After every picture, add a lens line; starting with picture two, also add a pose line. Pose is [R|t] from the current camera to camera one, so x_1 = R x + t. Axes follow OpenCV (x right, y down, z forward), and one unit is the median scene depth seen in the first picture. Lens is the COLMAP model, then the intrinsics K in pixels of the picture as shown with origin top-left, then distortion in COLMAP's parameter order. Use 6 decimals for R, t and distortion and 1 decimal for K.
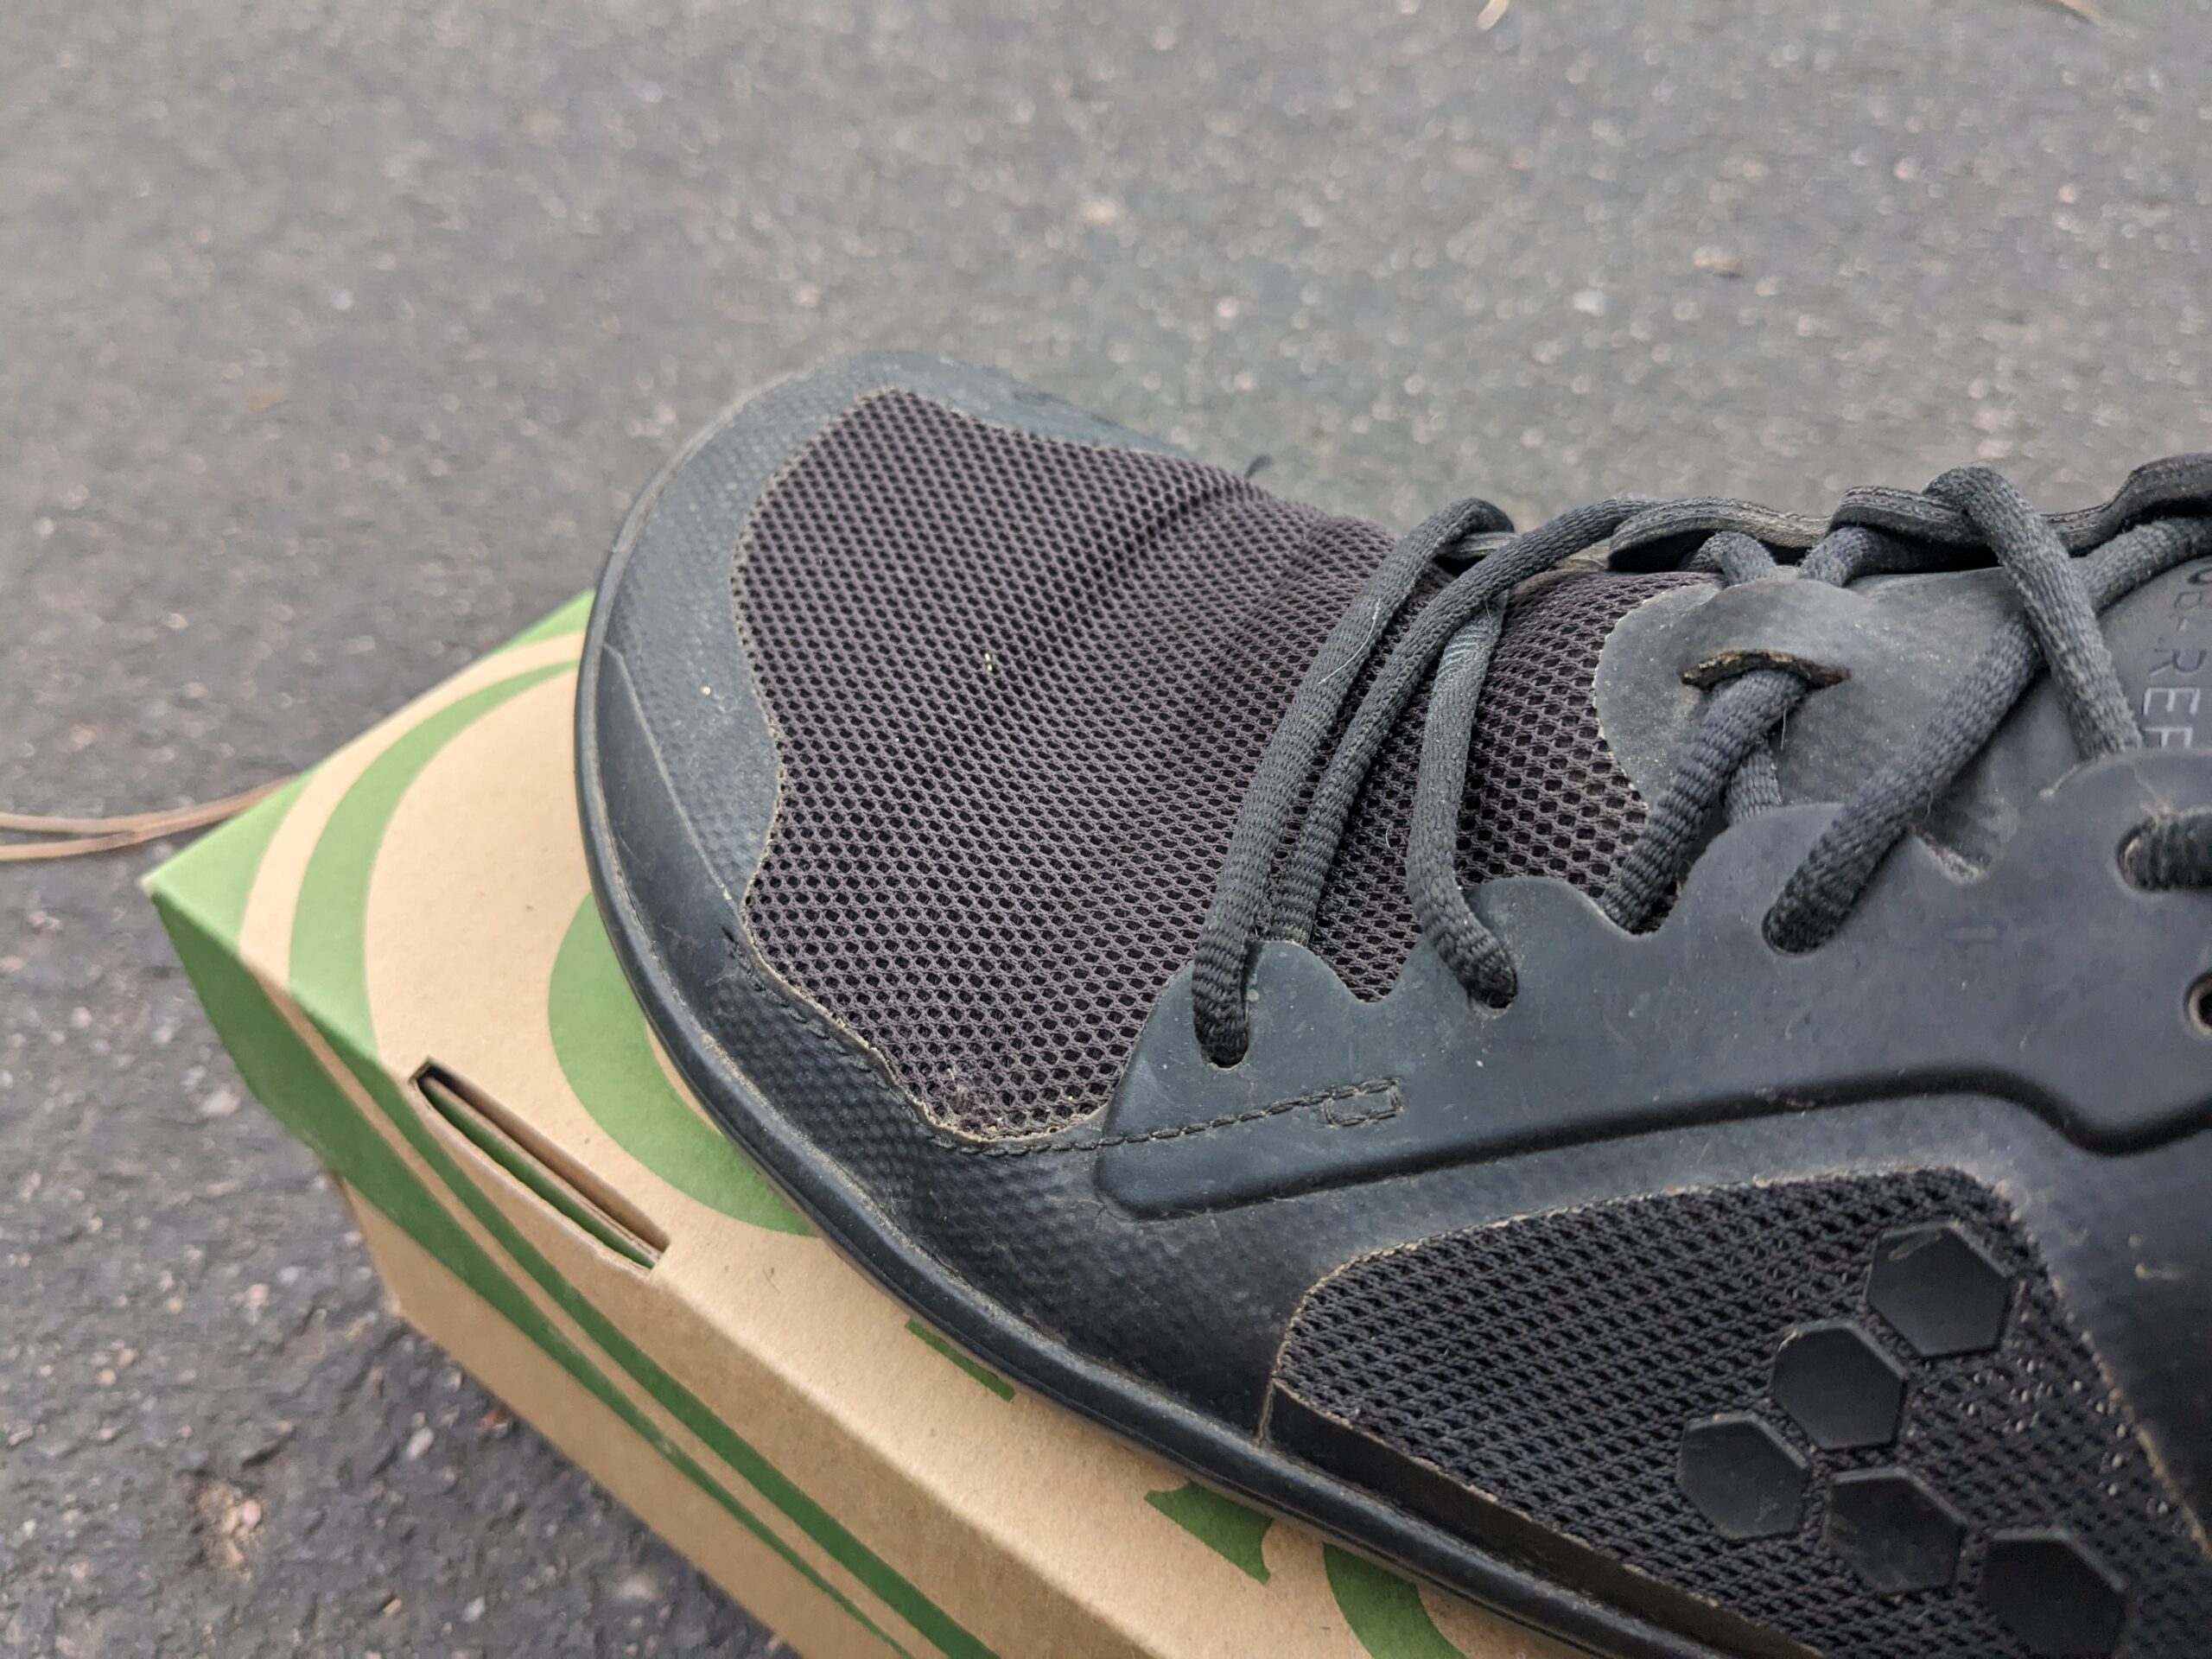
lens RADIAL K [[1813.8, 0, 1092.6], [0, 1813.8, 821.3], [0, 0, 1]] dist [0.026615, -0.085959]
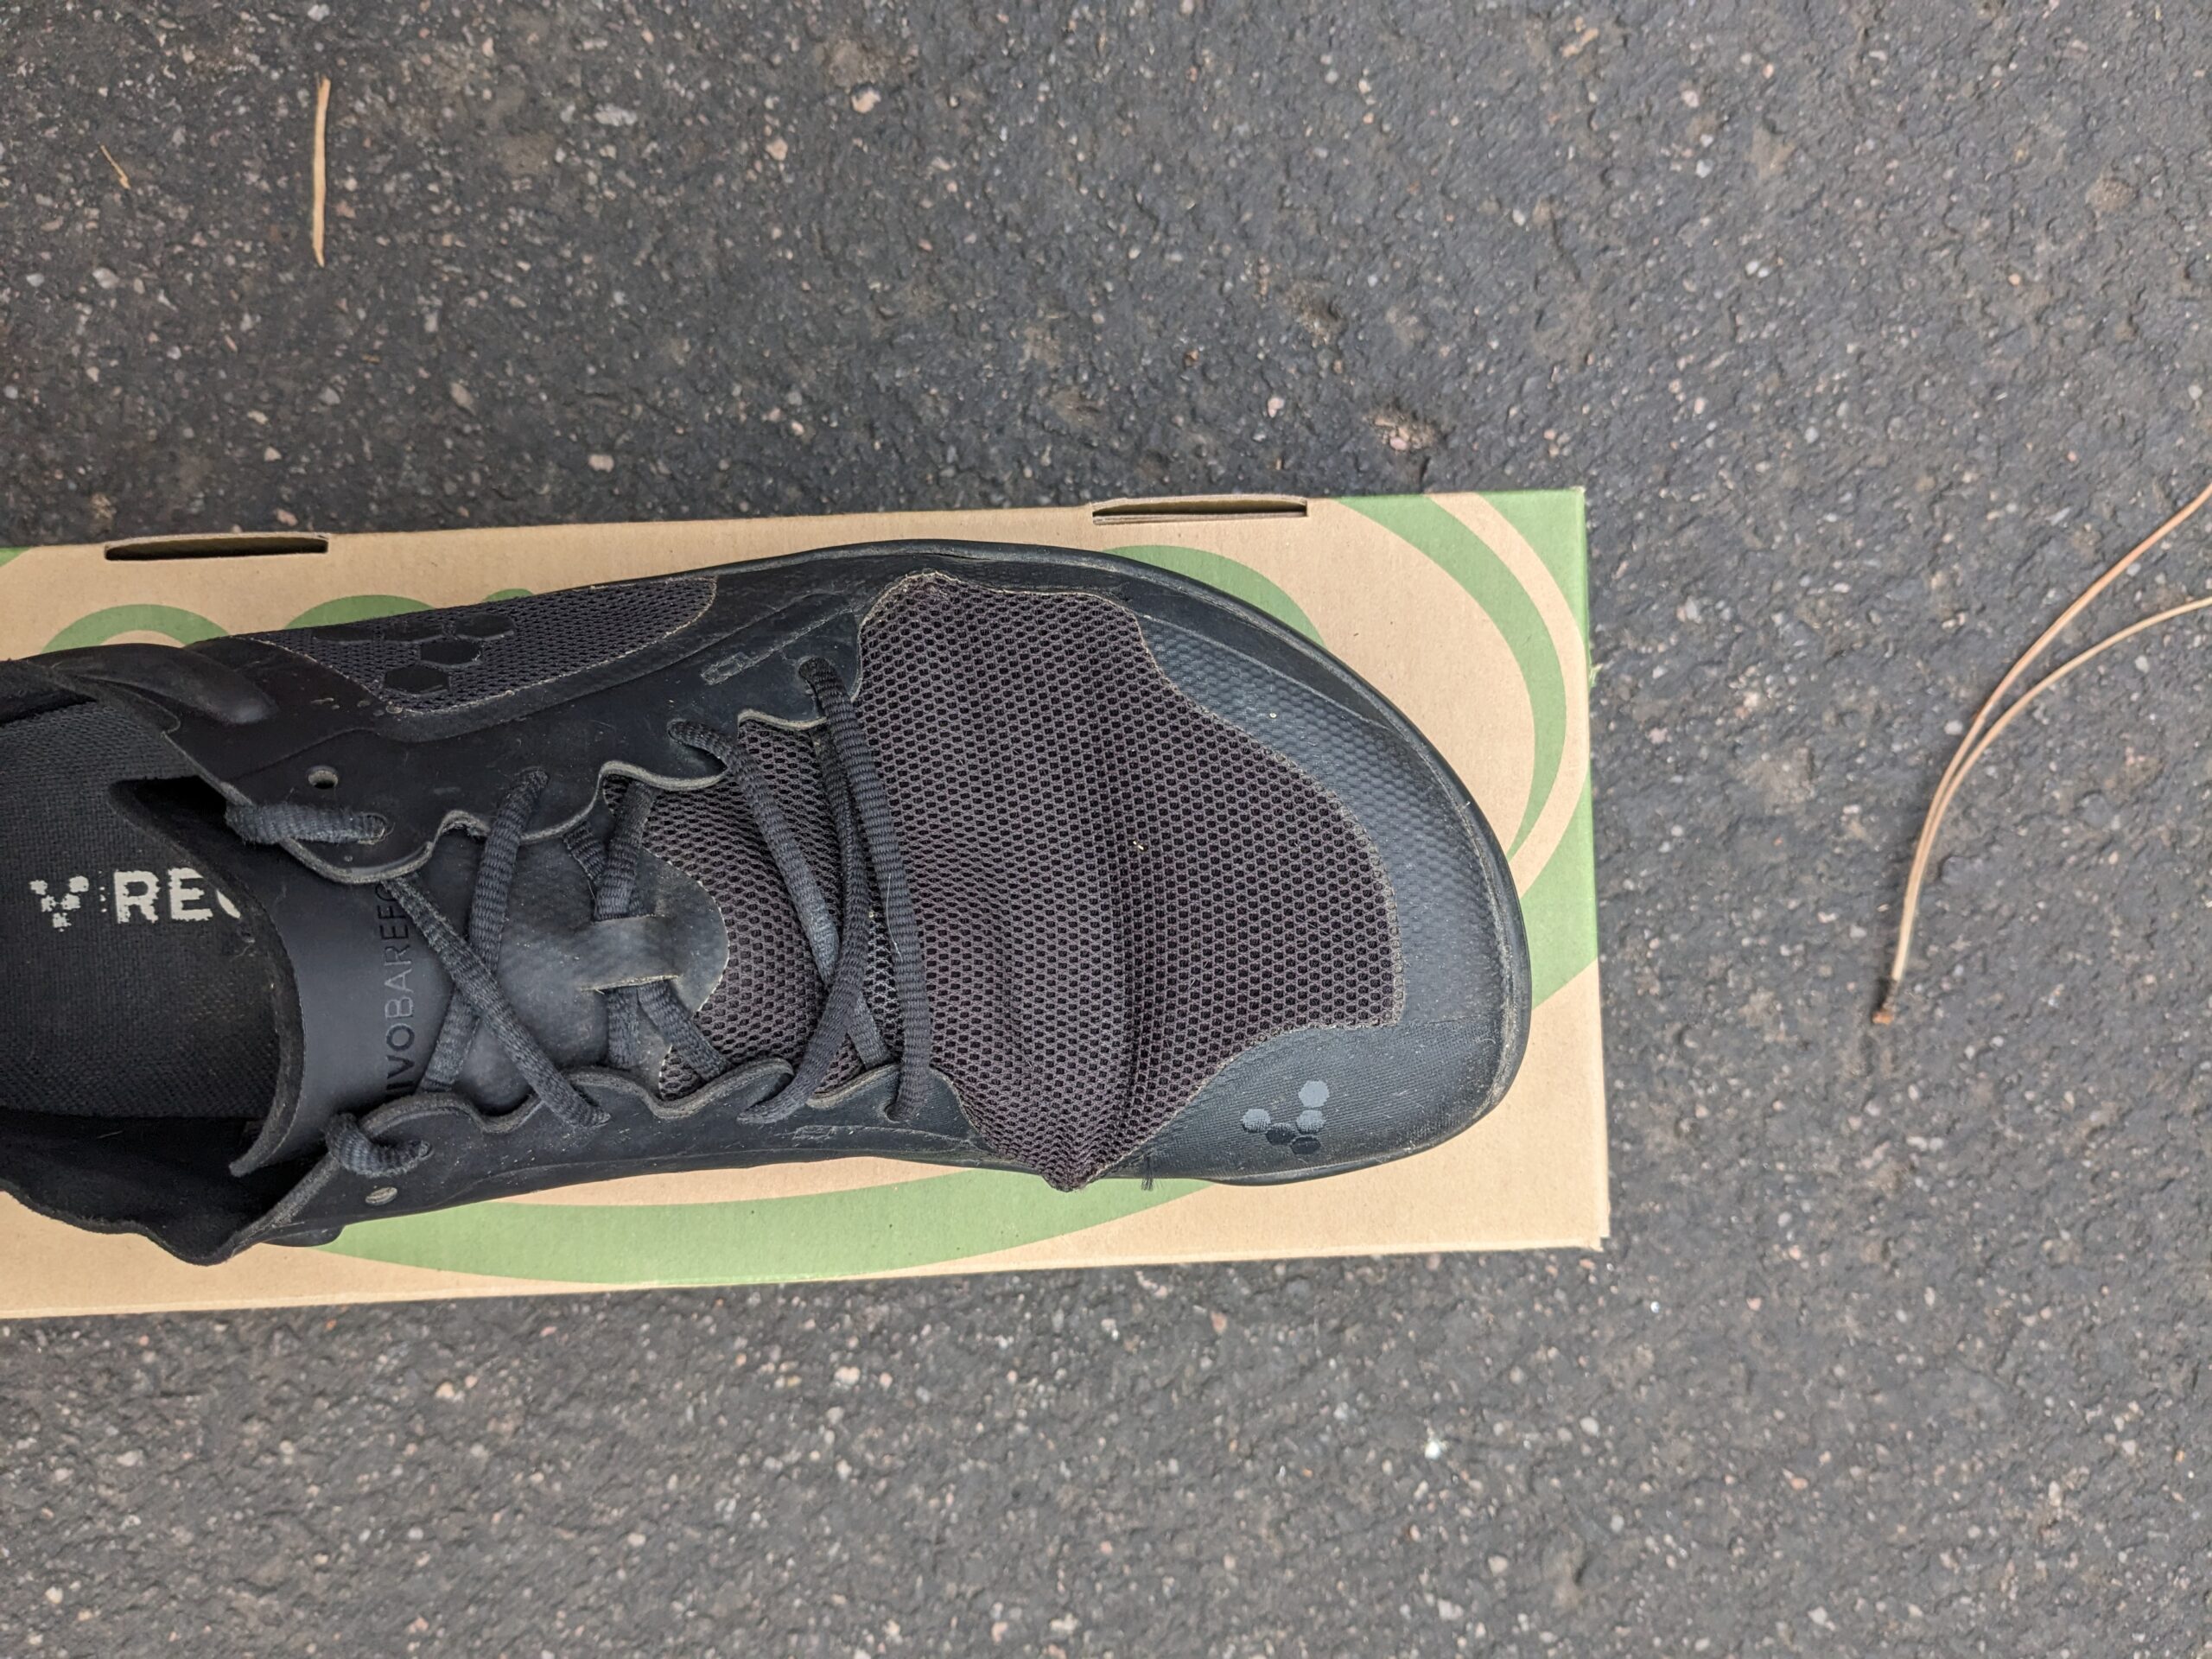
lens RADIAL K [[1775.9, 0, 1092.4], [0, 1775.9, 830.7], [0, 0, 1]] dist [0.027371, -0.068226]
pose [[-0.775731, 0.630002, -0.036602, 0.010538], [-0.476461, -0.546668, 0.688577, -0.768216], [0.413795, 0.551590, 0.724239, -0.047120]]
